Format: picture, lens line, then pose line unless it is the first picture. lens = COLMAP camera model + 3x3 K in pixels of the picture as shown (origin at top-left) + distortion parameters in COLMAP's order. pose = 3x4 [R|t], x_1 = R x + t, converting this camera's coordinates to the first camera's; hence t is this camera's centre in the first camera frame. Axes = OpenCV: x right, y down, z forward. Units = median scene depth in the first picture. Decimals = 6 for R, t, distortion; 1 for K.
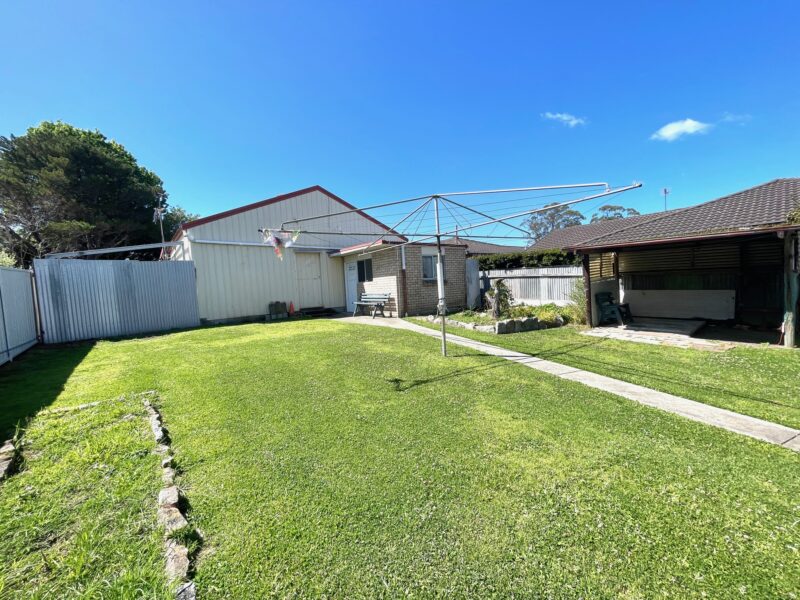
lens RADIAL K [[323.2, 0, 400.0], [0, 323.2, 300.0], [0, 0, 1]] dist [-0.001552, -0.000071]
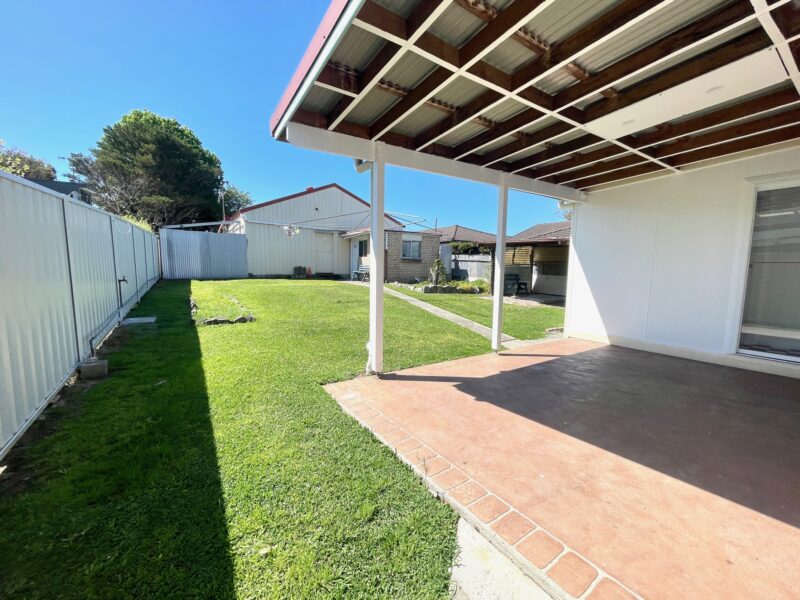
lens RADIAL K [[318.9, 0, 400.0], [0, 318.9, 300.0], [0, 0, 1]] dist [-0.002315, -0.000217]
pose [[0.991697, 0.082050, -0.099024, 0.196089], [-0.075674, 0.994911, 0.066518, 0.024538], [0.103978, -0.058472, 0.992859, -0.337108]]
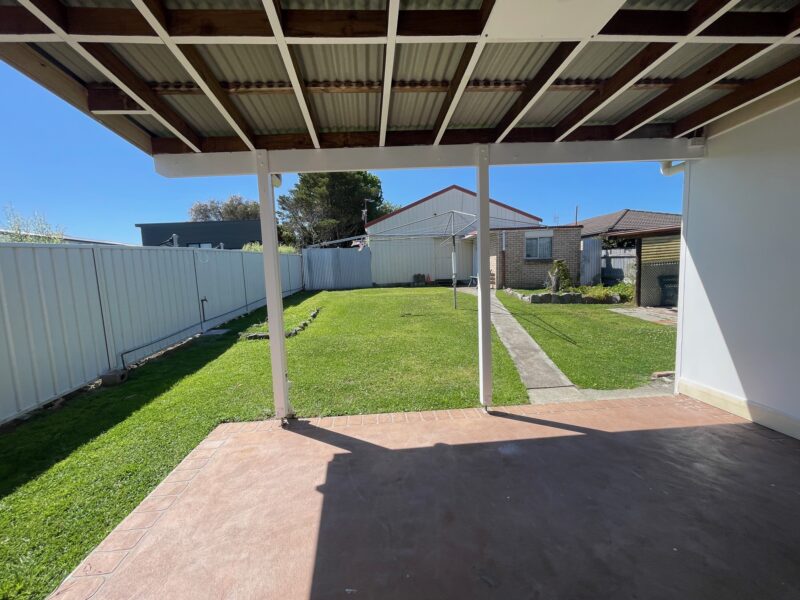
lens RADIAL K [[326.8, 0, 398.0], [0, 326.8, 297.0], [0, 0, 1]] dist [-0.002196, -0.000157]
pose [[0.816158, 0.072742, -0.573232, 0.351127], [-0.033679, 0.996346, 0.078483, -0.002841], [0.576847, -0.044749, 0.815626, -0.215671]]
